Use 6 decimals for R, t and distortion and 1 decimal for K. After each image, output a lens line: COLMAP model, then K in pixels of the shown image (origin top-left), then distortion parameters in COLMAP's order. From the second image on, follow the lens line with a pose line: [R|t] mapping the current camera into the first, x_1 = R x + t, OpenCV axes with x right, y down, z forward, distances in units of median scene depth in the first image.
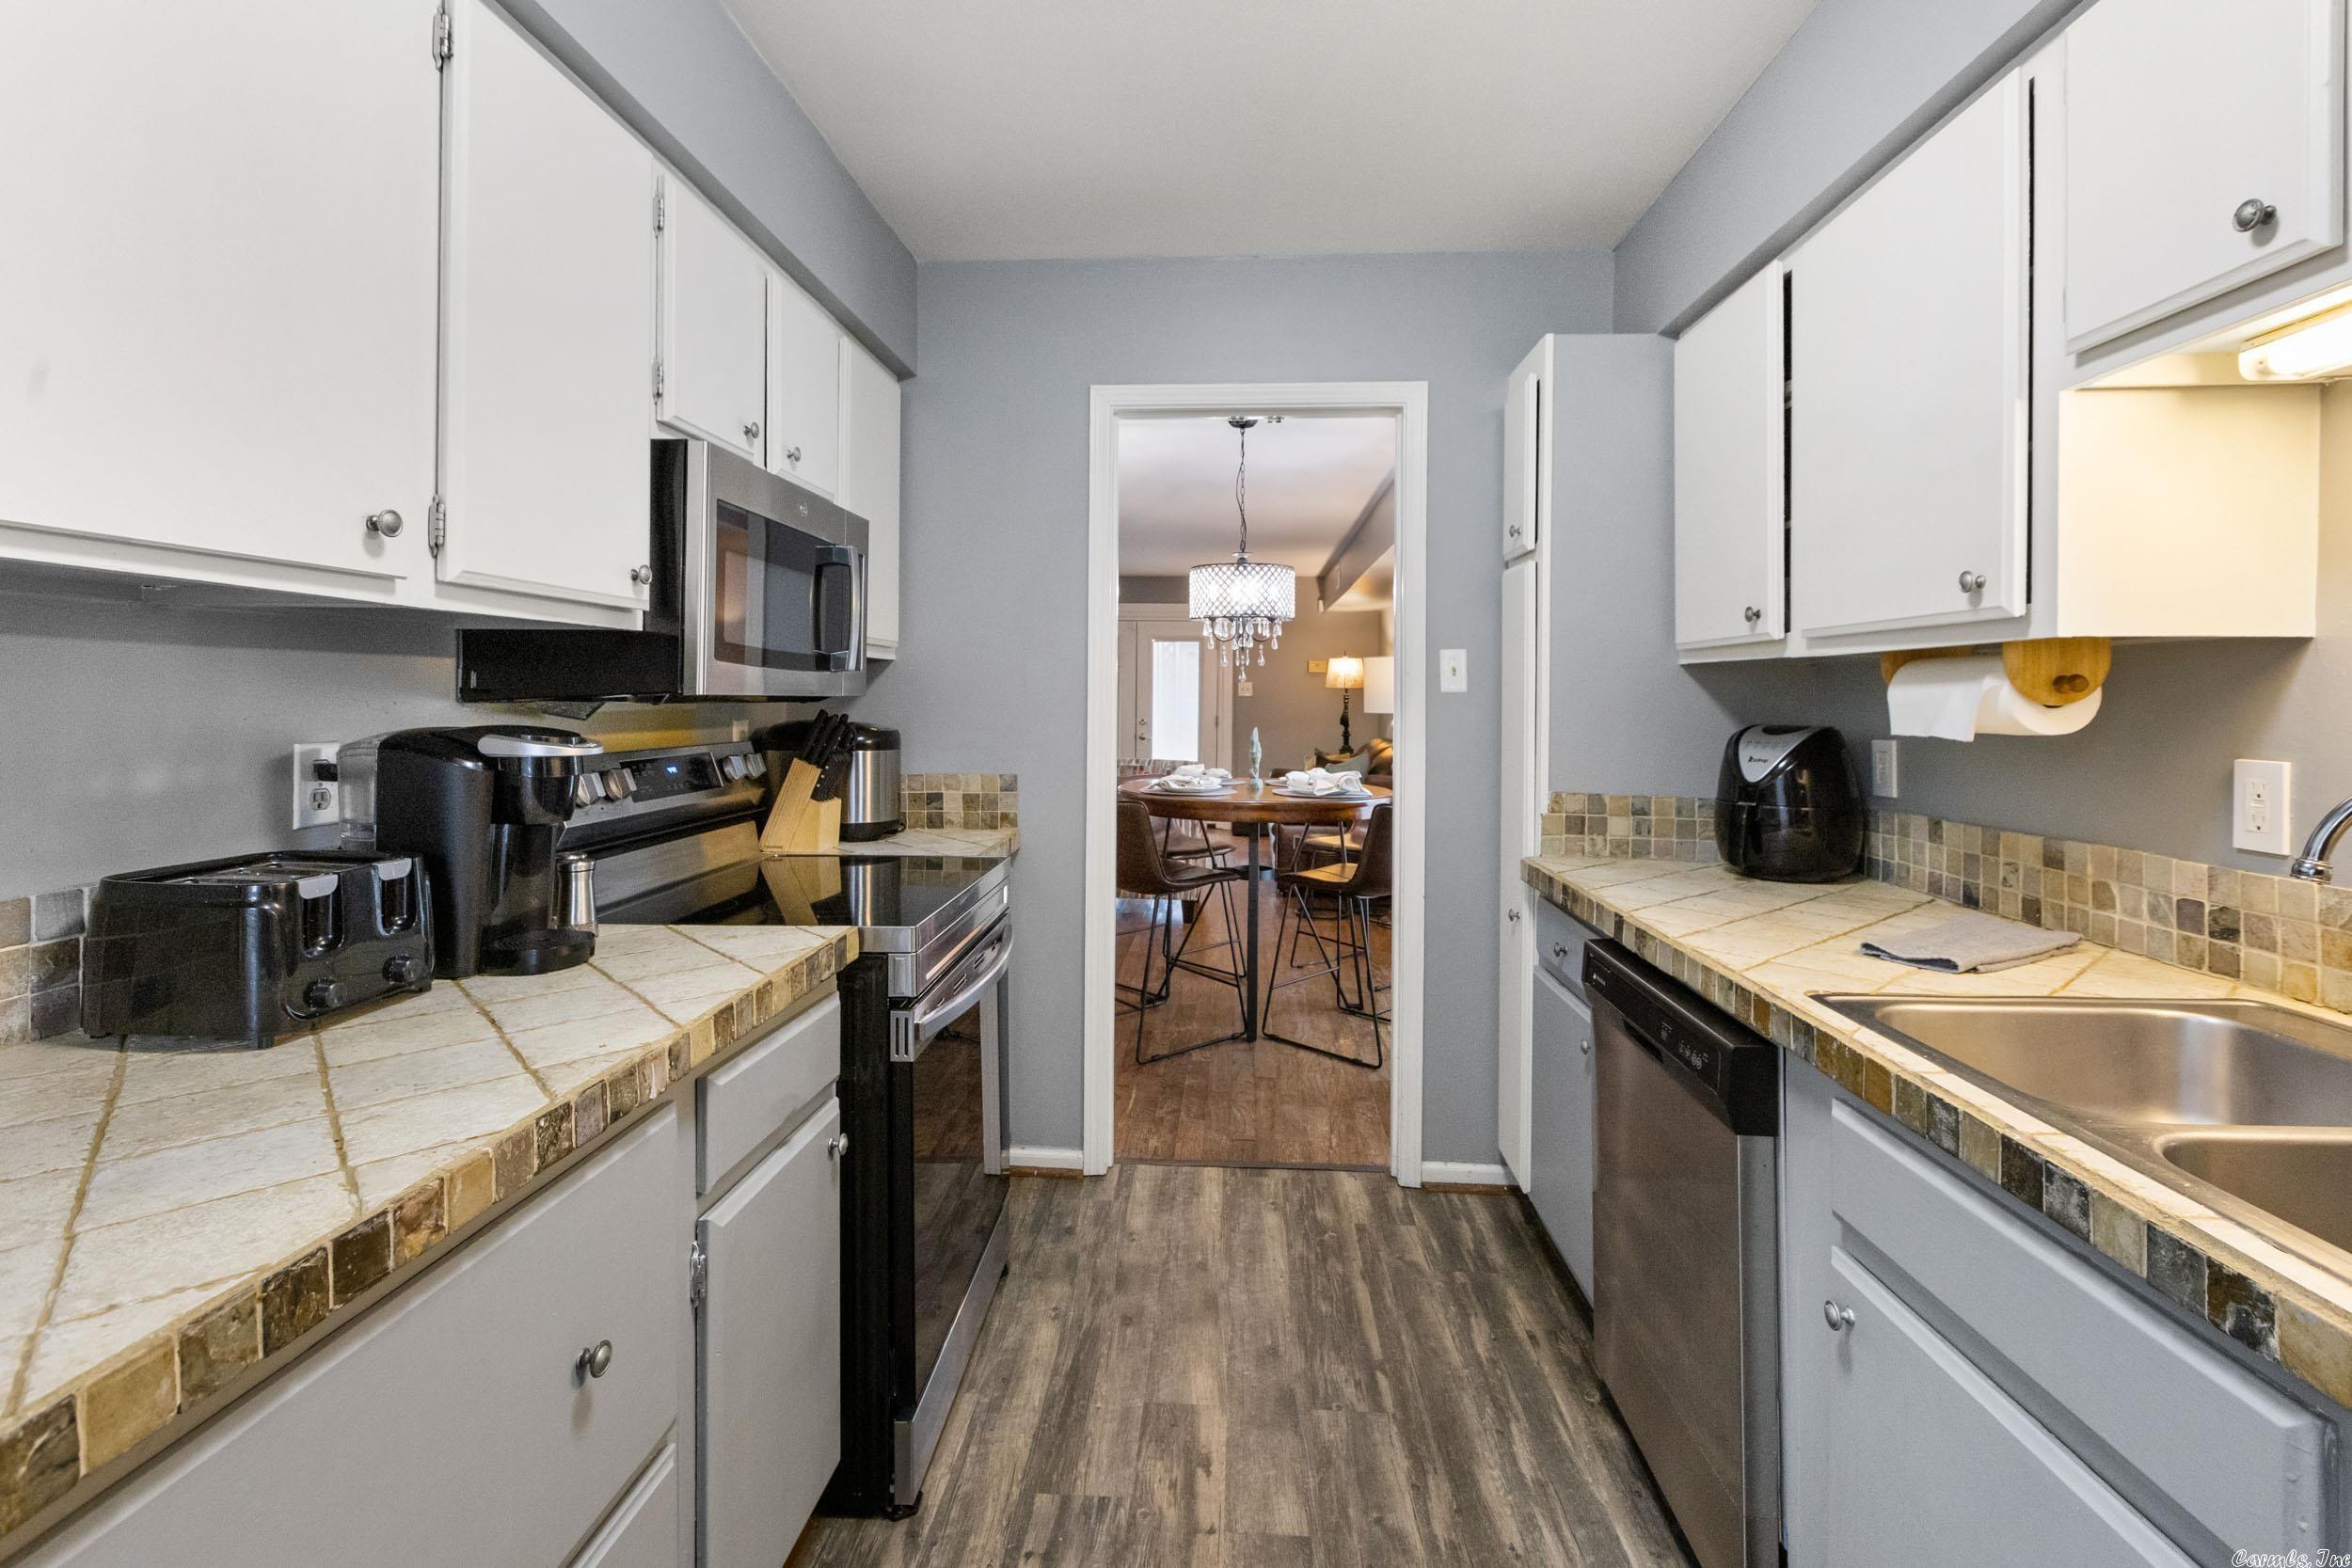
lens RADIAL K [[1067.9, 0, 1172.4], [0, 1067.9, 694.3], [0, 0, 1]] dist [0.000413, 0.000105]
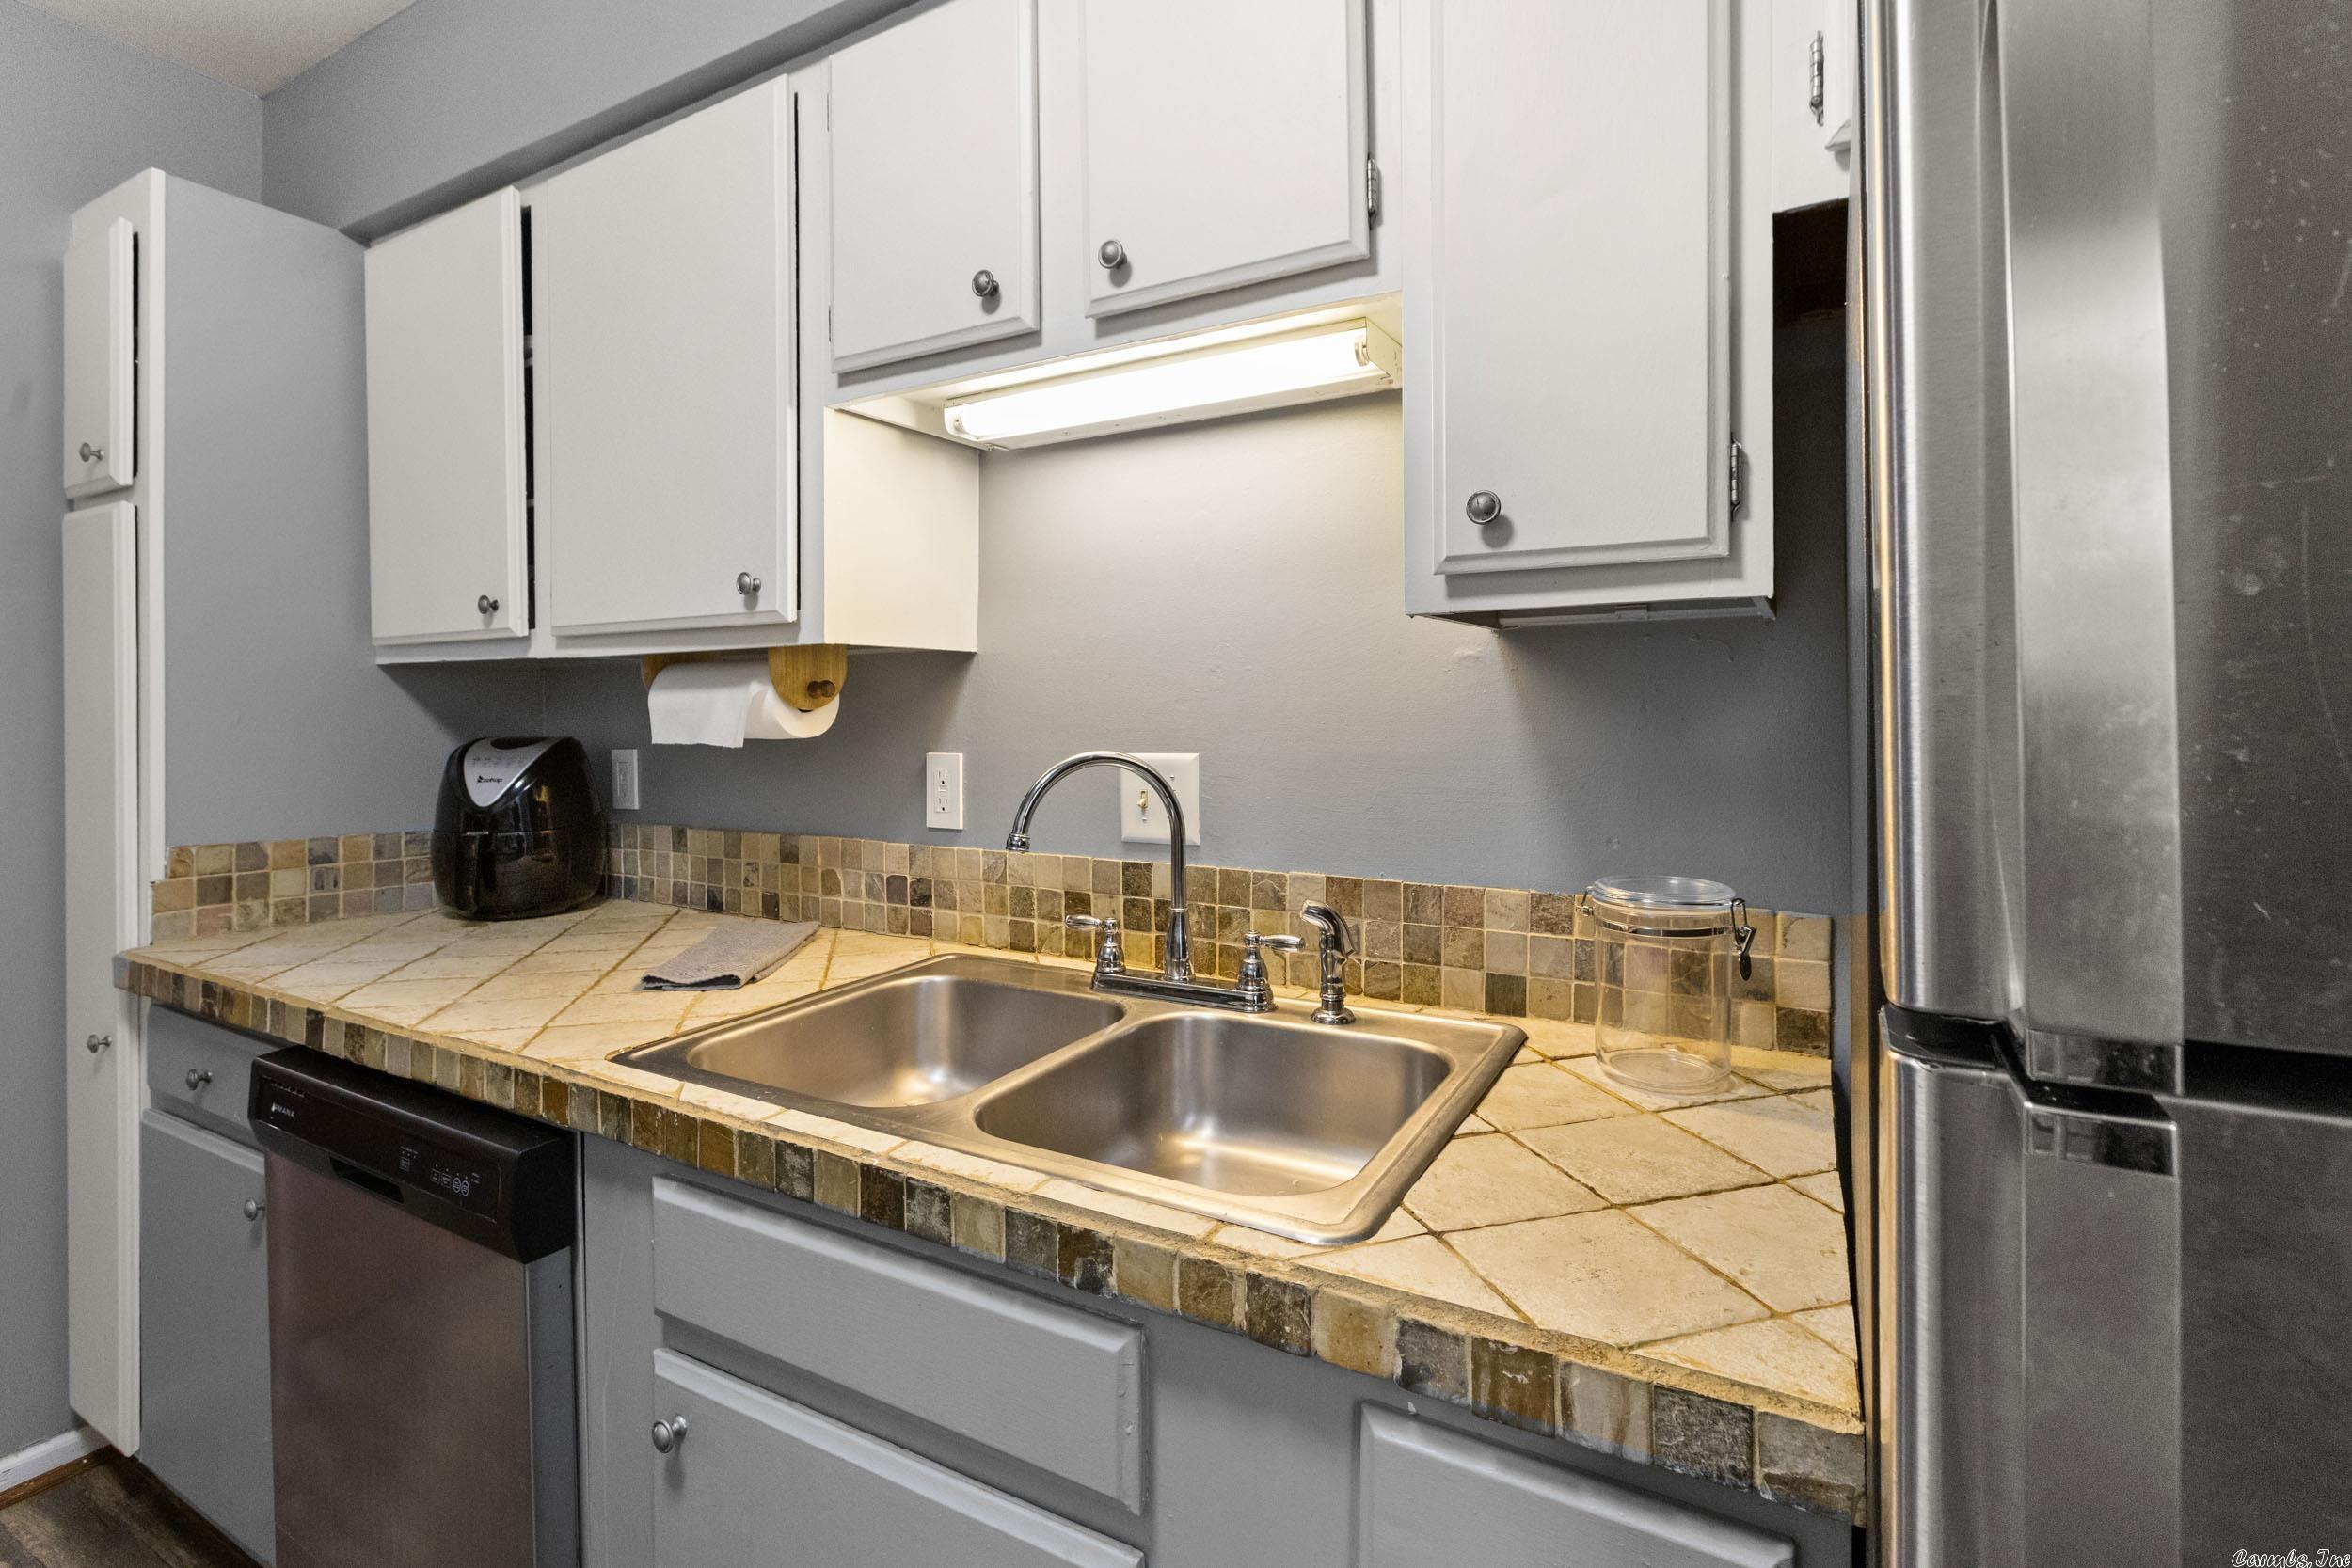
lens RADIAL K [[1082.2, 0, 1174.5], [0, 1082.2, 710.5], [0, 0, 1]] dist [0.000010, -0.000384]
pose [[0.437920, -0.011429, 0.898941, 0.028821], [0.006395, 0.999933, 0.009598, 0.003274], [-0.898991, 0.001545, 0.437964, 0.217060]]
